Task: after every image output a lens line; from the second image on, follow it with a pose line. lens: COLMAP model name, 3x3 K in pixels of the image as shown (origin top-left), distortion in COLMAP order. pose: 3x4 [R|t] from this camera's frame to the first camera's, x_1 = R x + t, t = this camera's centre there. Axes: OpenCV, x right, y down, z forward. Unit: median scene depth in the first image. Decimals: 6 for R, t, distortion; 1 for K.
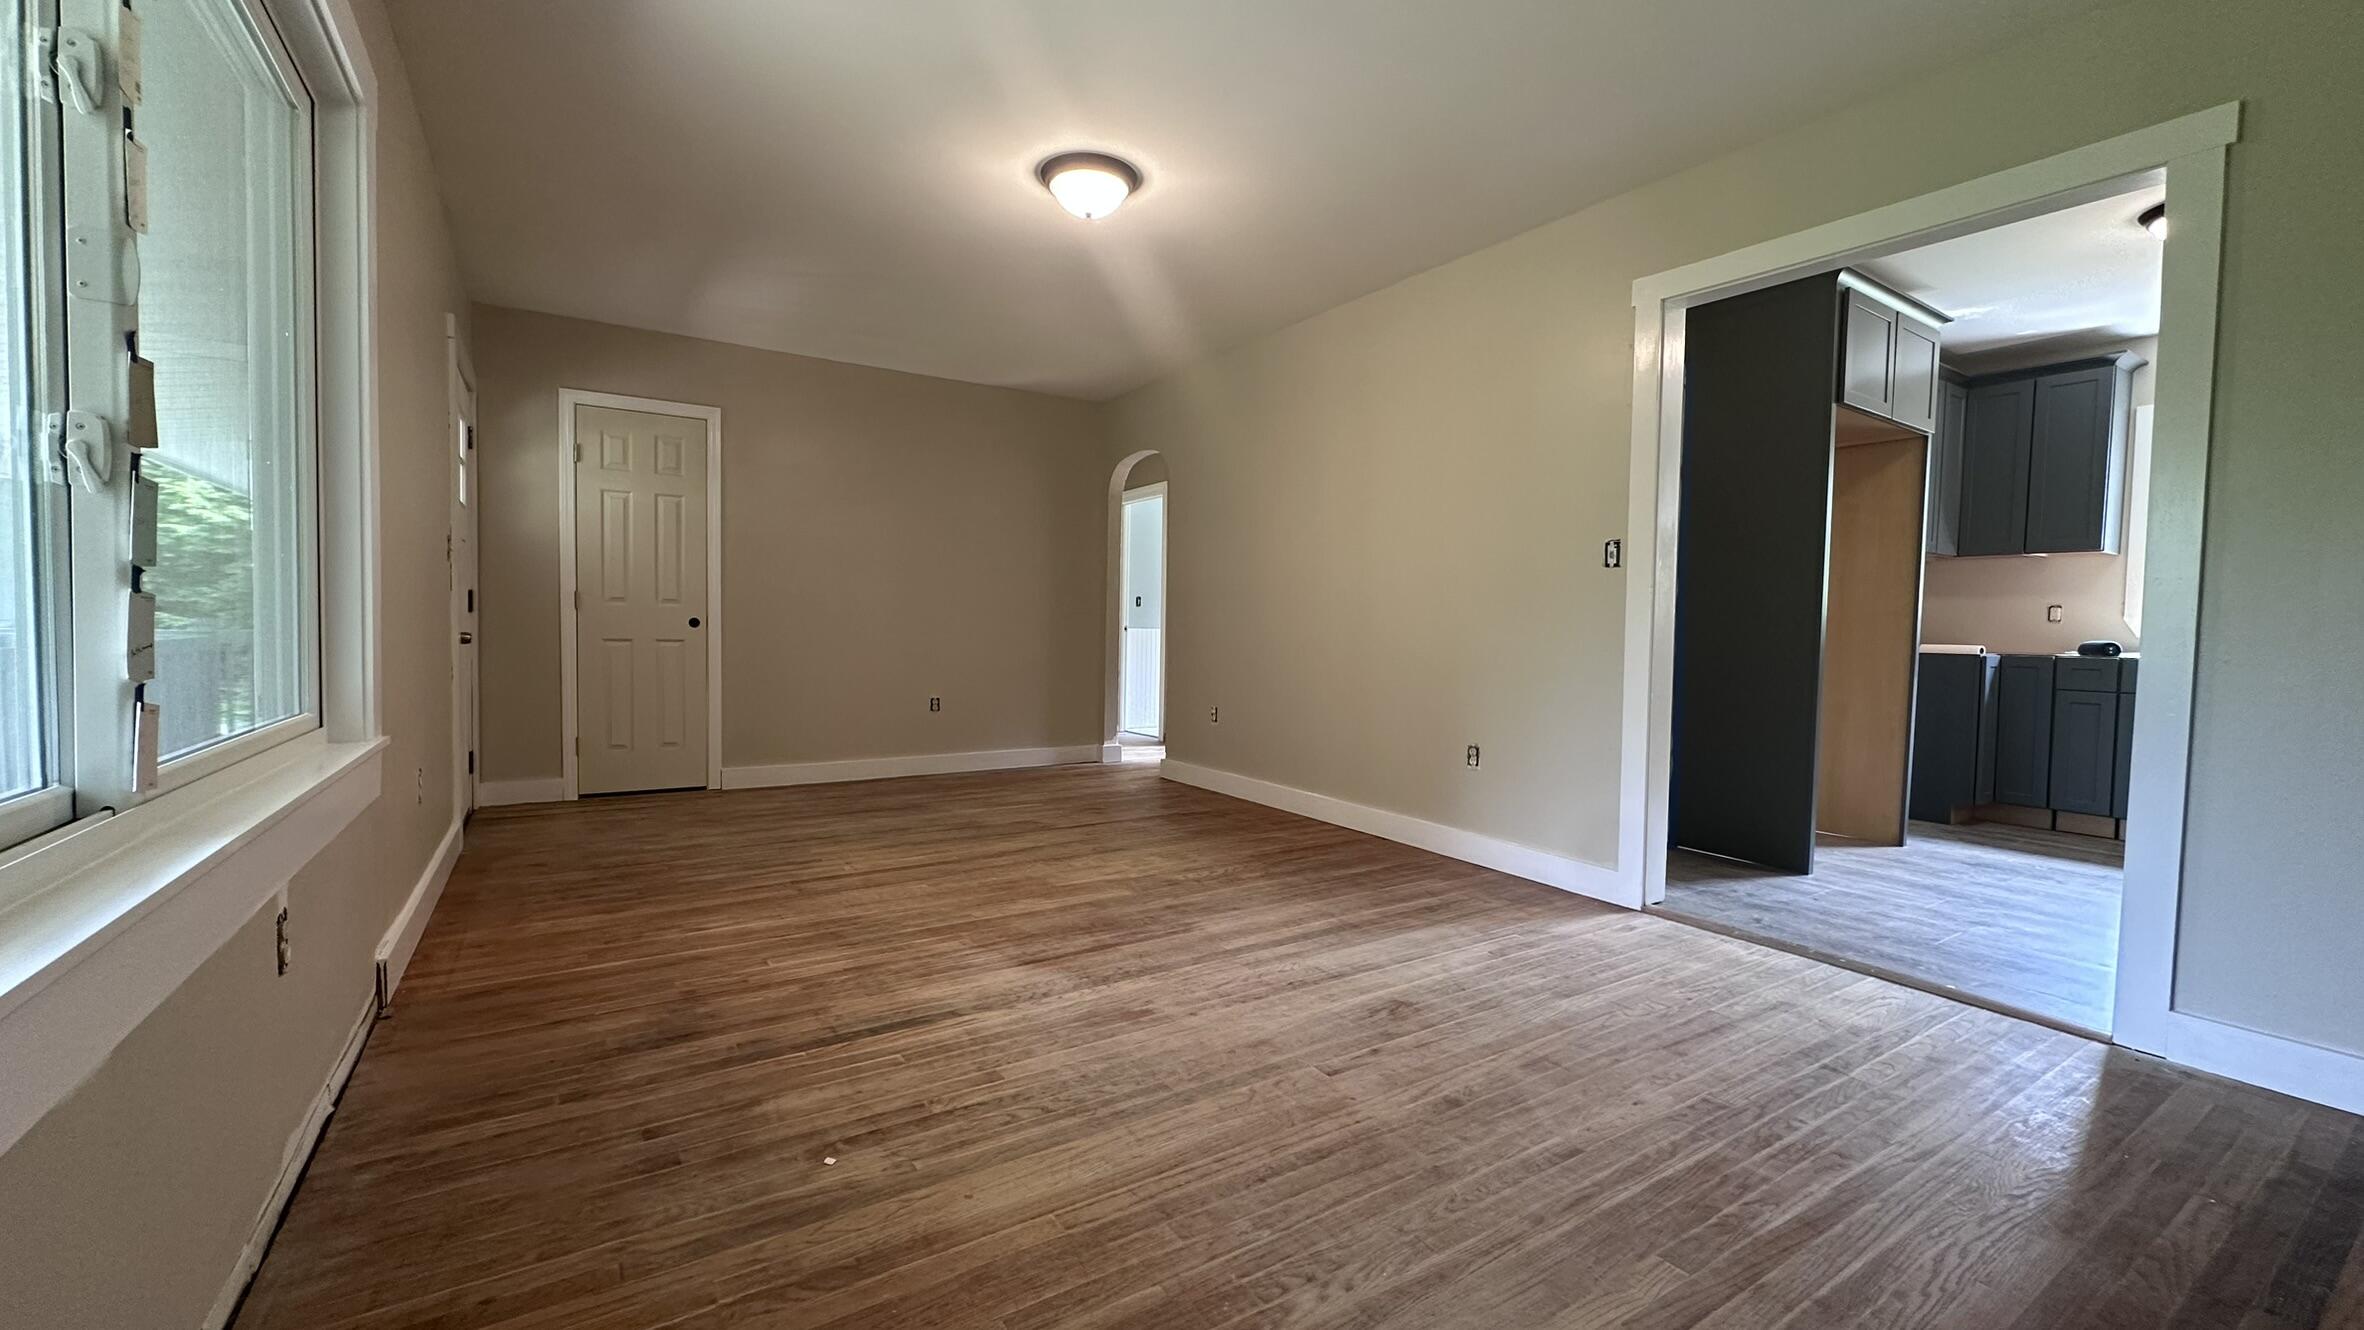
lens RADIAL K [[940.9, 0, 1178.5], [0, 940.9, 666.4], [0, 0, 1]] dist [-0.003558, 0.001333]
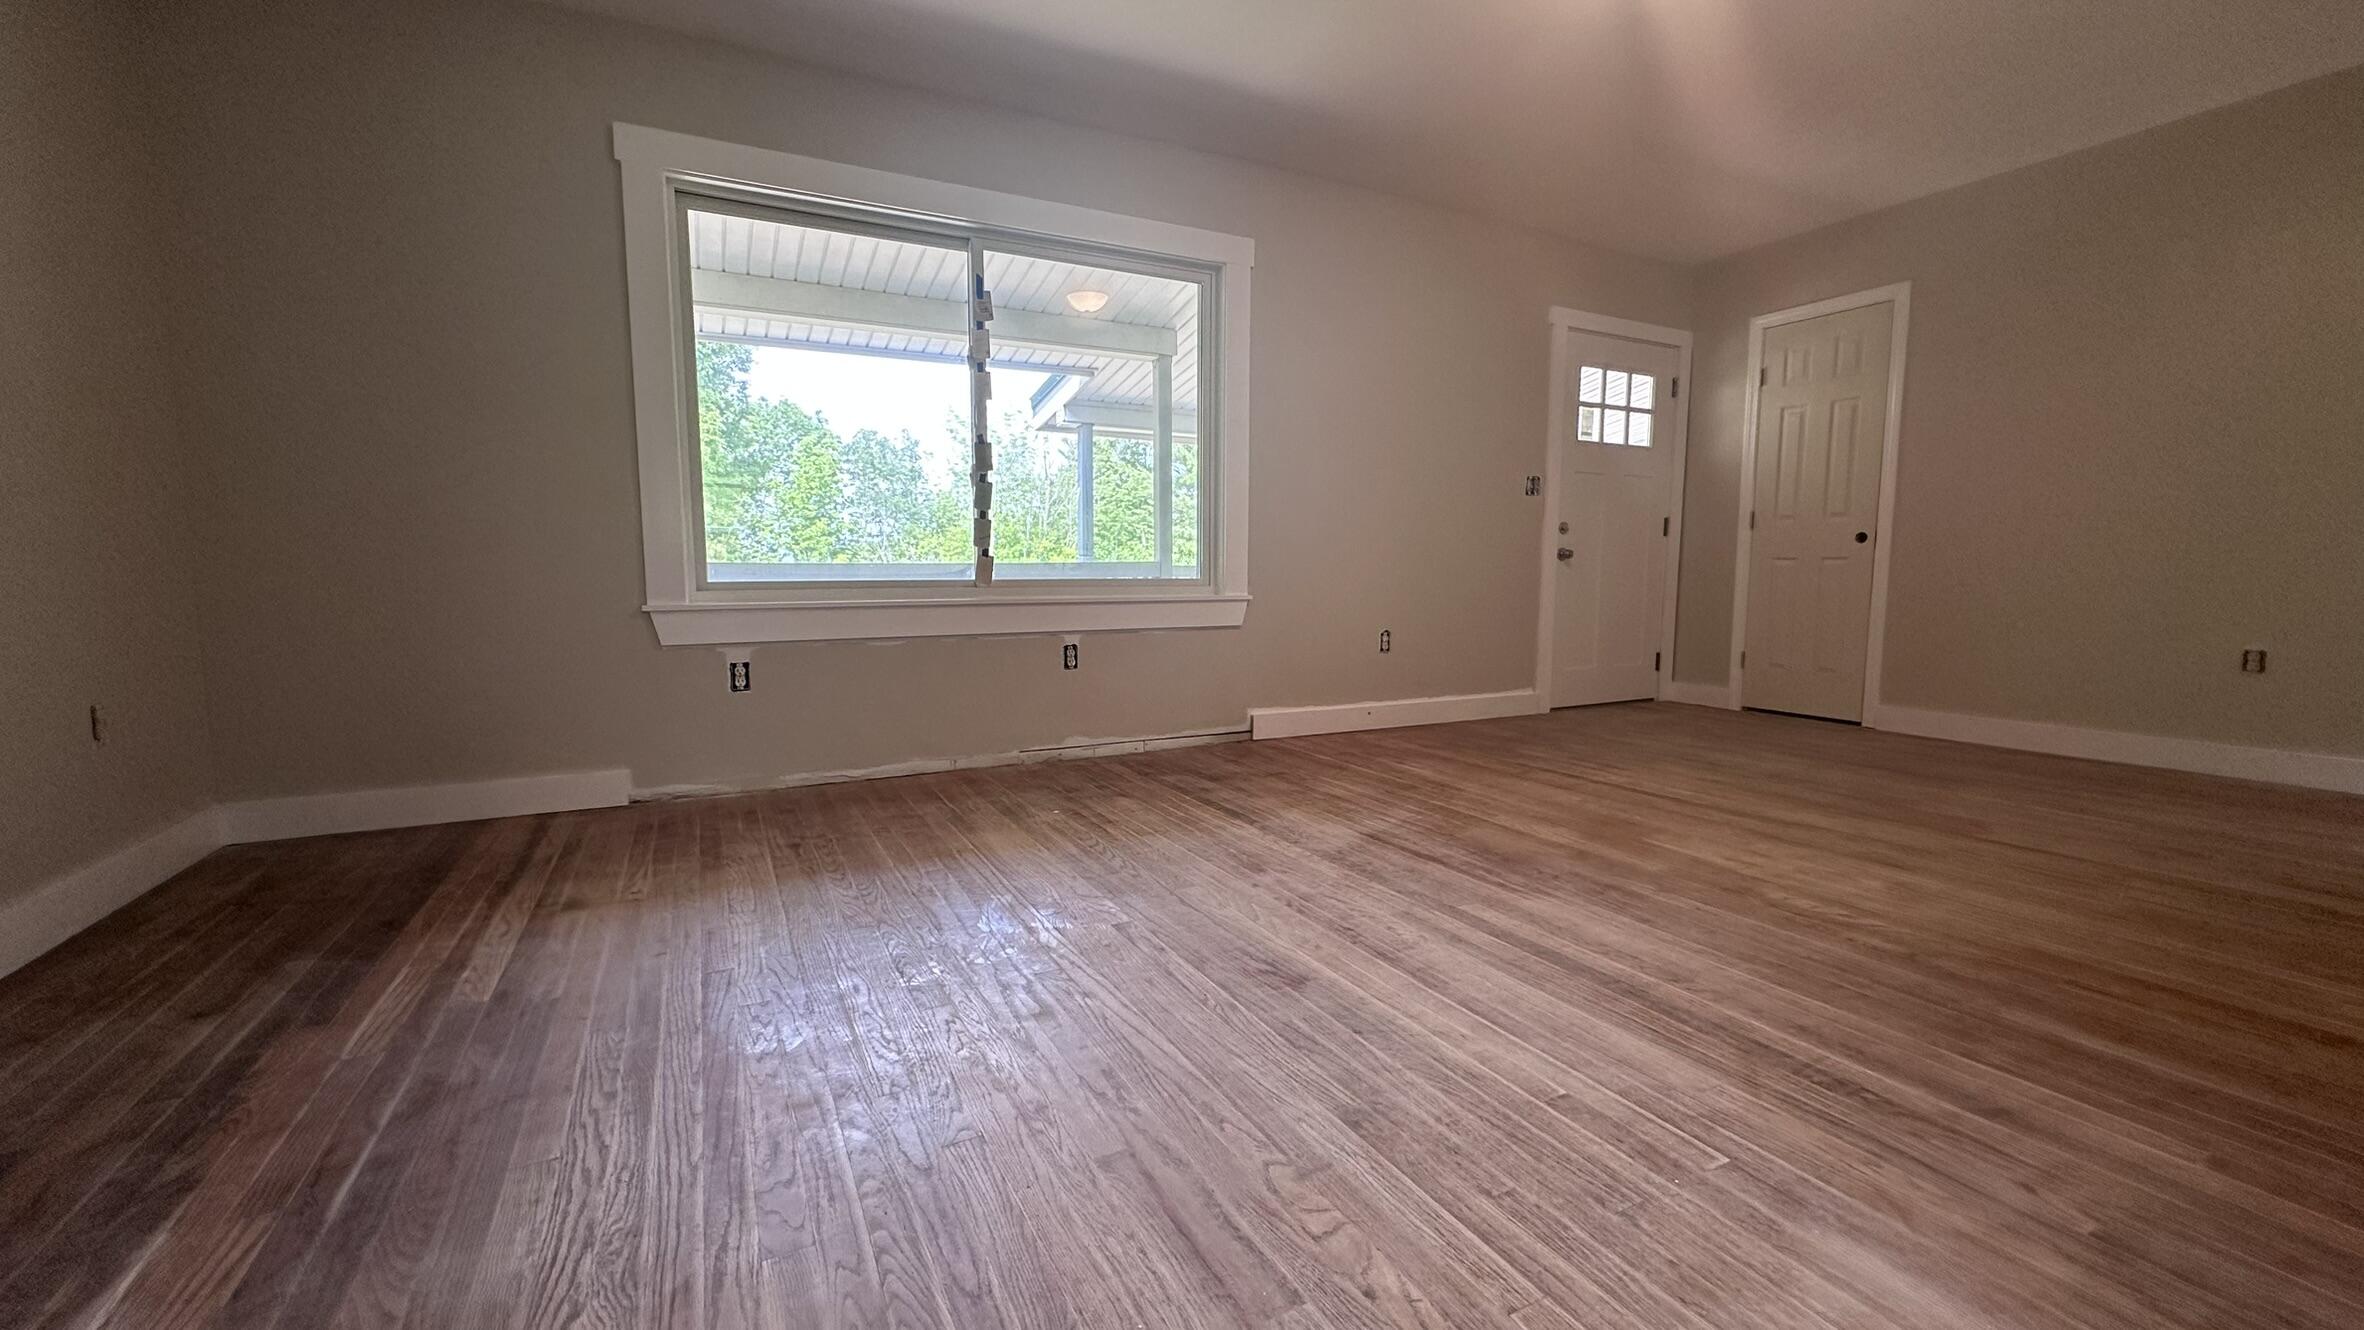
lens RADIAL K [[940.9, 0, 1180.3], [0, 940.9, 664.8], [0, 0, 1]] dist [-0.003558, 0.001333]
pose [[-0.101016, 0.085035, -0.991244, 0.849900], [-0.043420, 0.995014, 0.089783, 0.041450], [0.993937, 0.052109, -0.096820, 0.855342]]
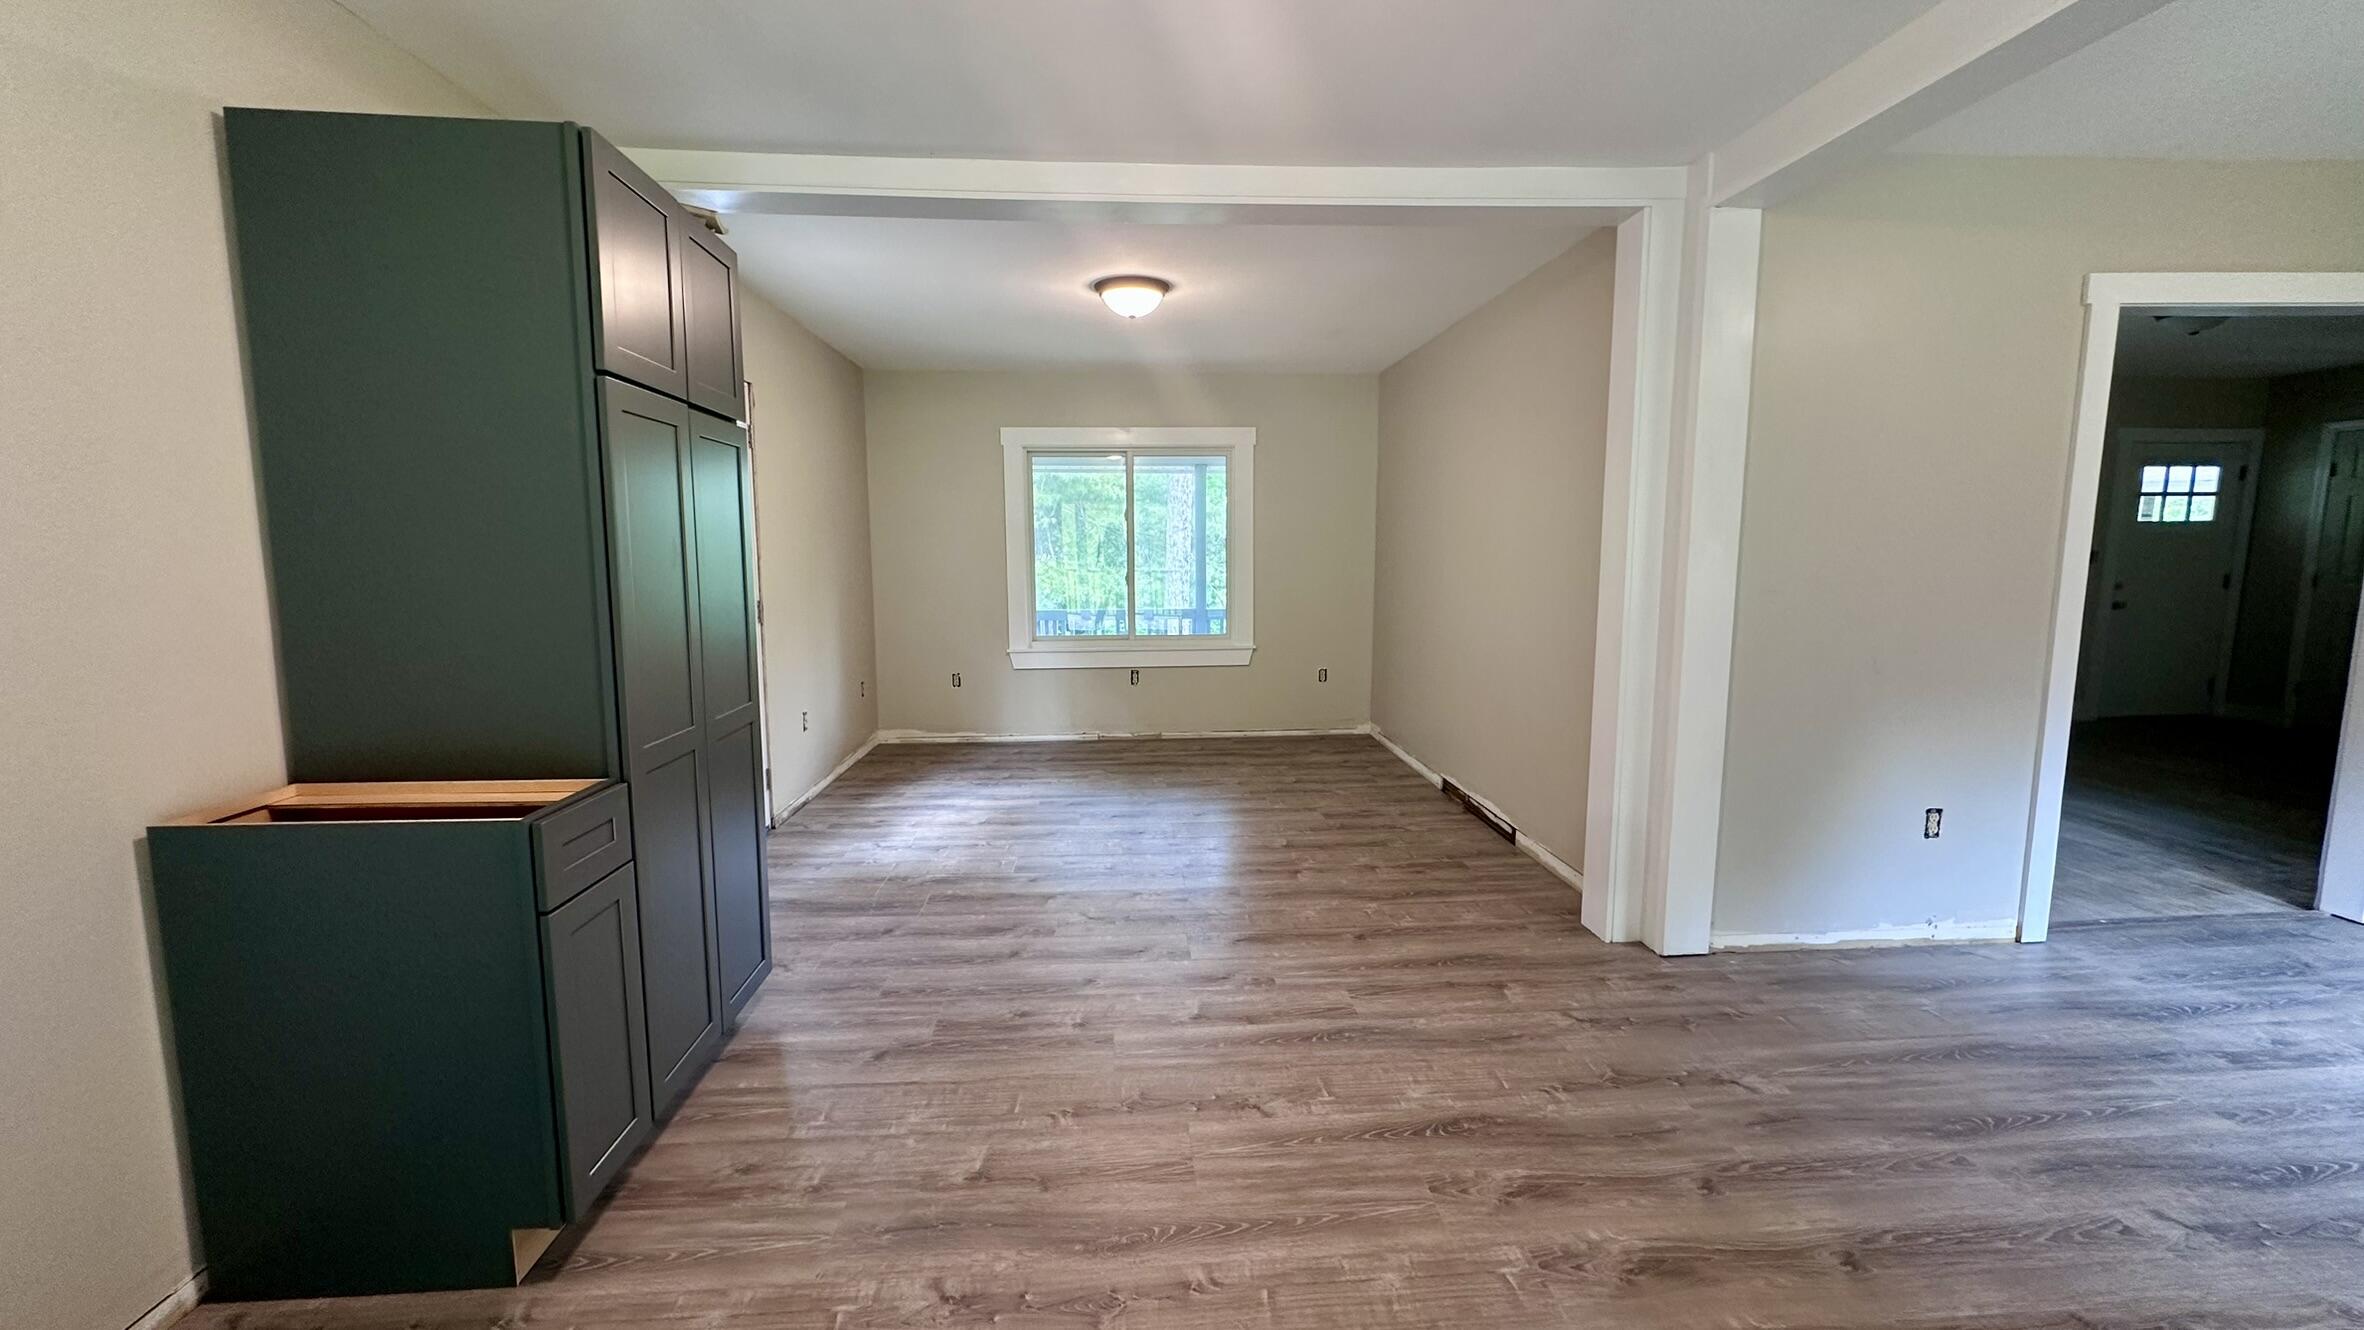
lens RADIAL K [[940.9, 0, 1175.2], [0, 940.9, 676.3], [0, 0, 1]] dist [-0.003558, 0.001333]
pose [[-0.490713, 0.098734, -0.865709, 2.370014], [-0.042686, 0.989642, 0.137065, -0.090317], [0.870275, 0.104213, -0.481415, 0.444981]]
